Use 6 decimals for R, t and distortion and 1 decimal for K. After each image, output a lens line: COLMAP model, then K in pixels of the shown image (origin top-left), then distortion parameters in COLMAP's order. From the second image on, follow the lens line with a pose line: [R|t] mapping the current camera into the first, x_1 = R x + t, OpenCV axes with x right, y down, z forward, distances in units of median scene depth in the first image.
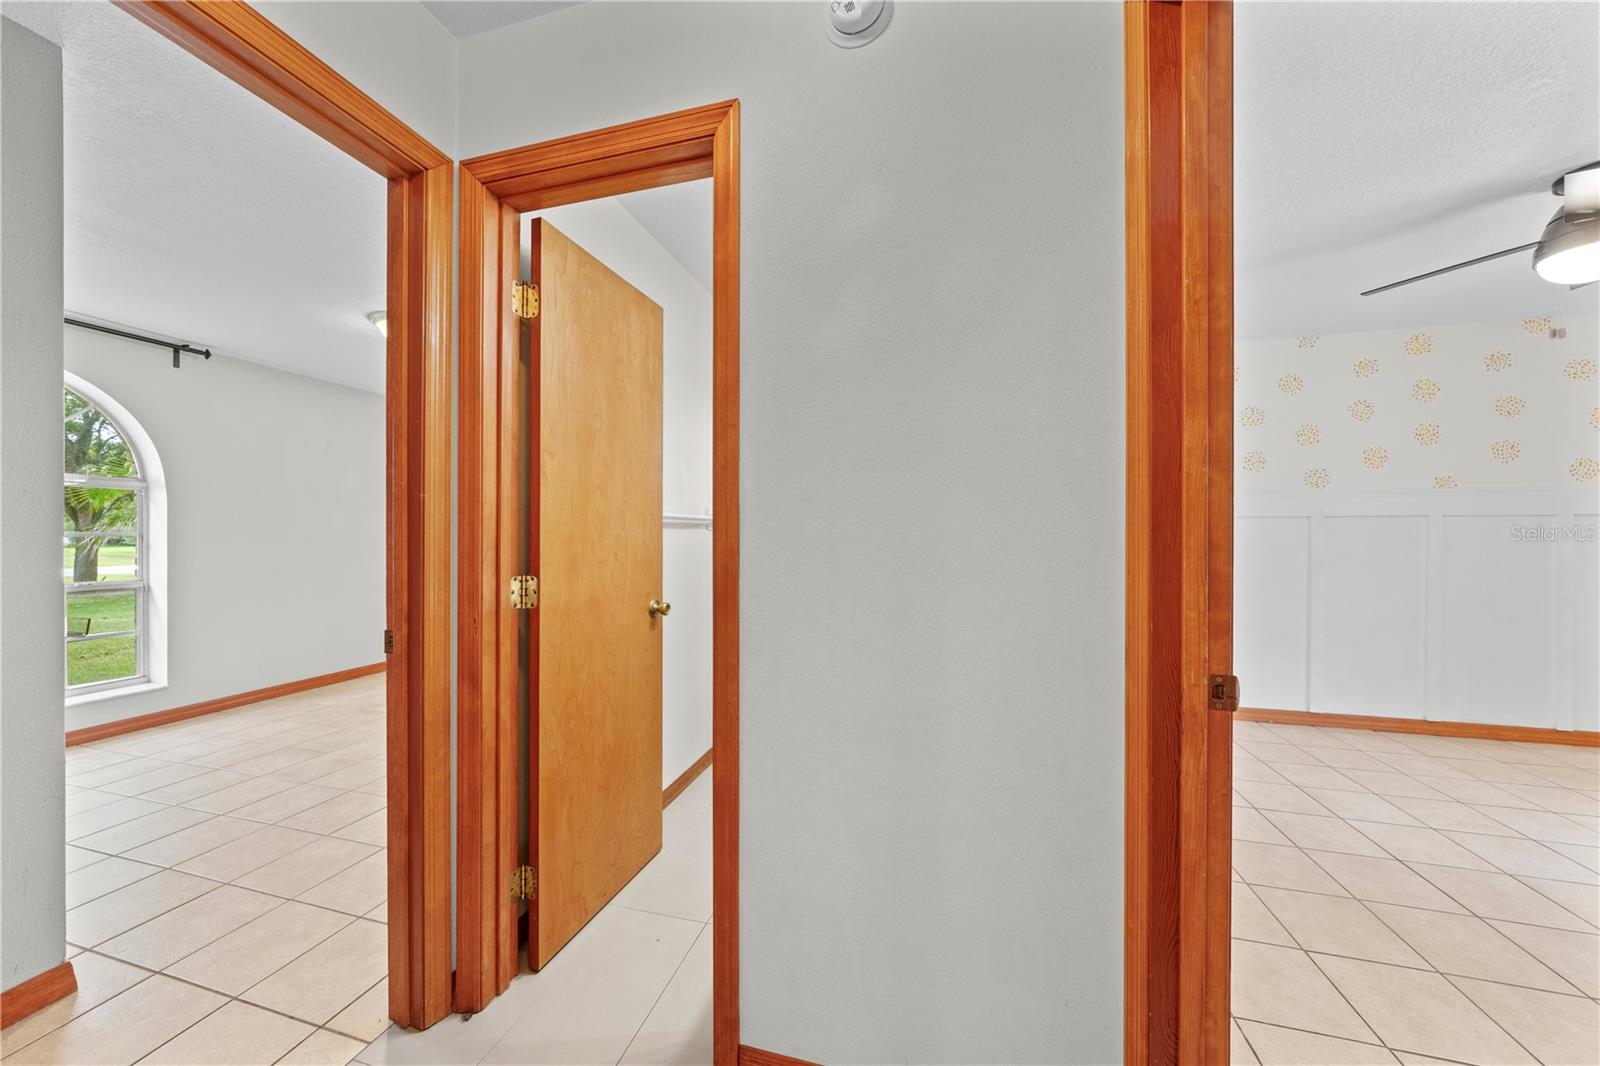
lens RADIAL K [[542.3, 0, 801.7], [0, 542.3, 535.9], [0, 0, 1]] dist [-0.002325, 0.000082]
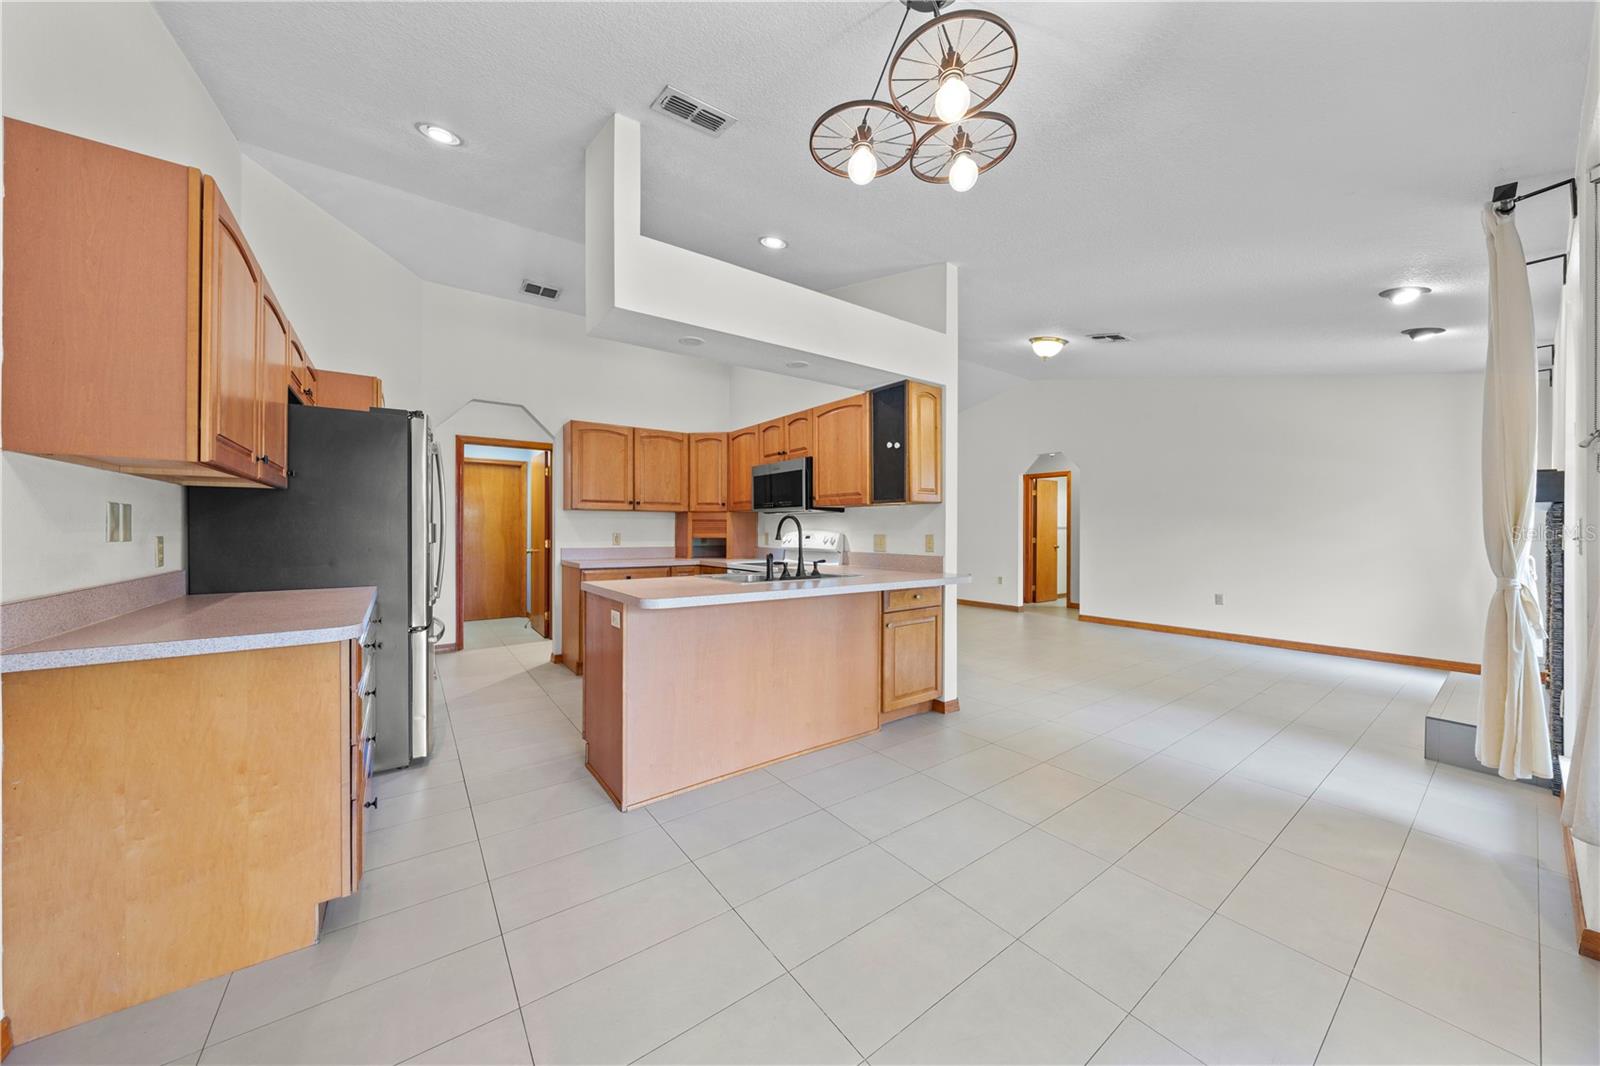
lens RADIAL K [[542.3, 0, 807.0], [0, 542.3, 530.7], [0, 0, 1]] dist [-0.002325, 0.000082]
pose [[0.788627, 0.002026, -0.614868, 2.138192], [-0.002377, 0.999997, 0.000247, -0.001285], [0.614867, 0.001267, 0.788630, -9.410531]]
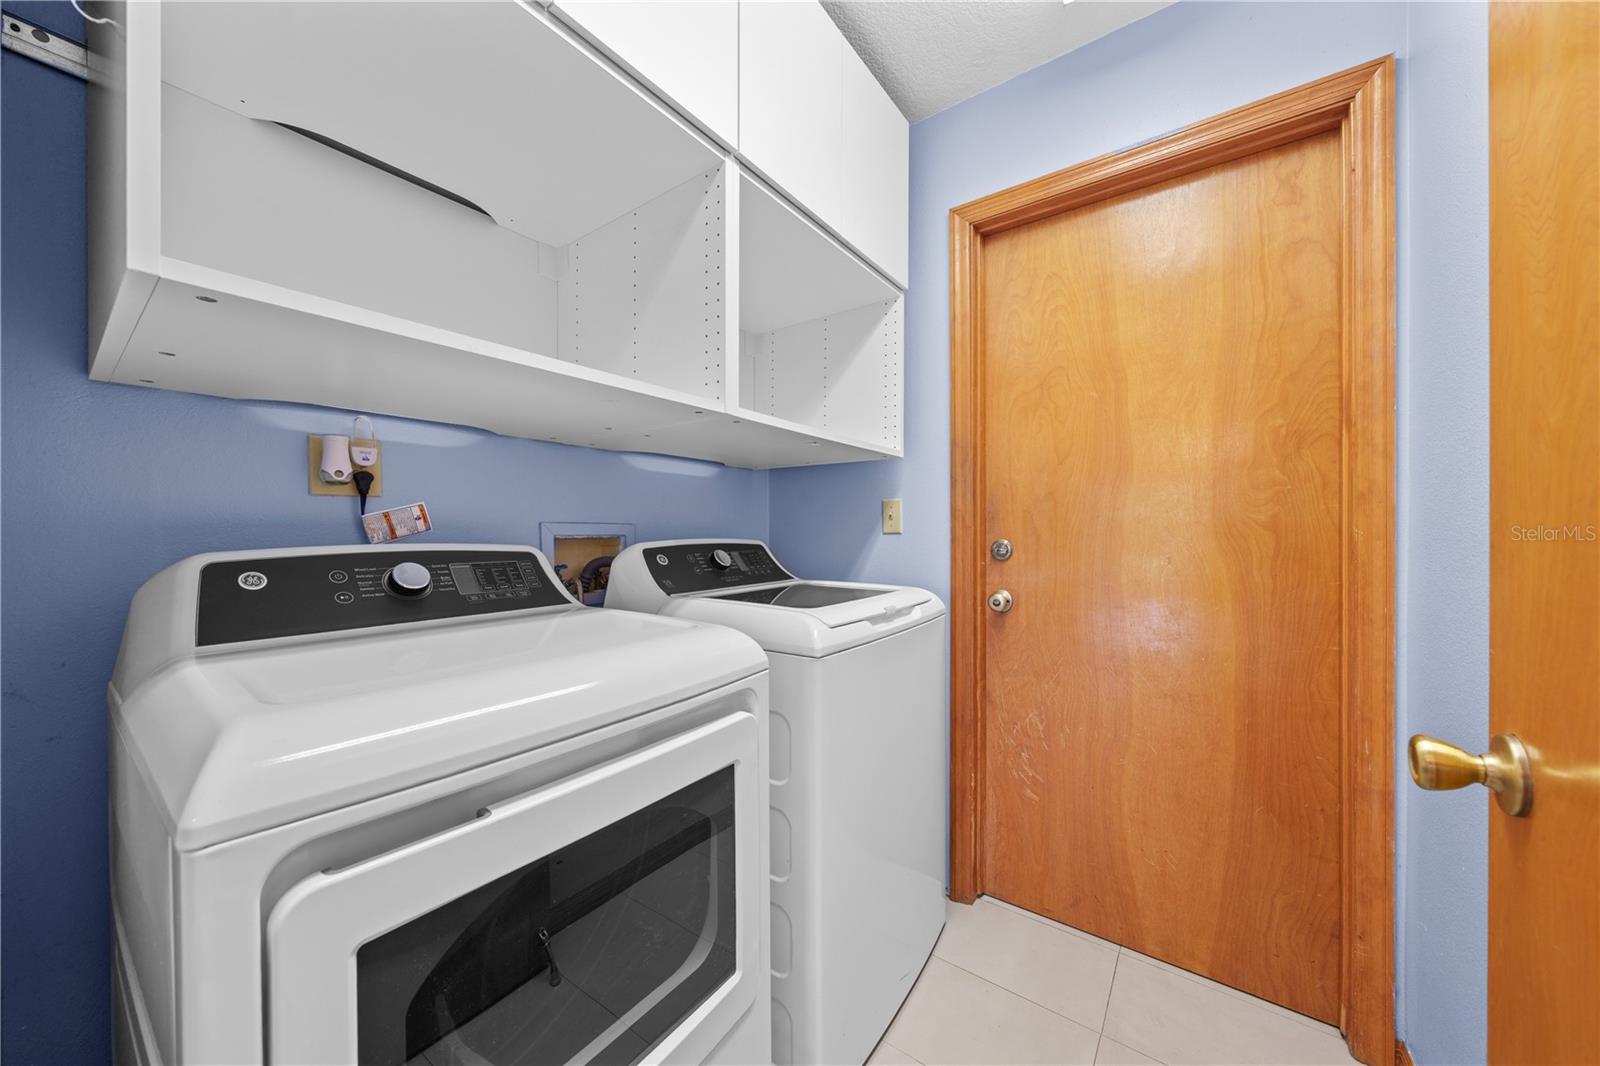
lens RADIAL K [[566.9, 0, 789.1], [0, 566.9, 530.4], [0, 0, 1]] dist [-0.001835, -0.000142]
pose [[-0.364018, 0.001563, -0.931391, -4.743766], [0.000597, 0.999999, 0.001445, 0.056415], [0.931392, -0.000030, -0.364019, -6.270784]]
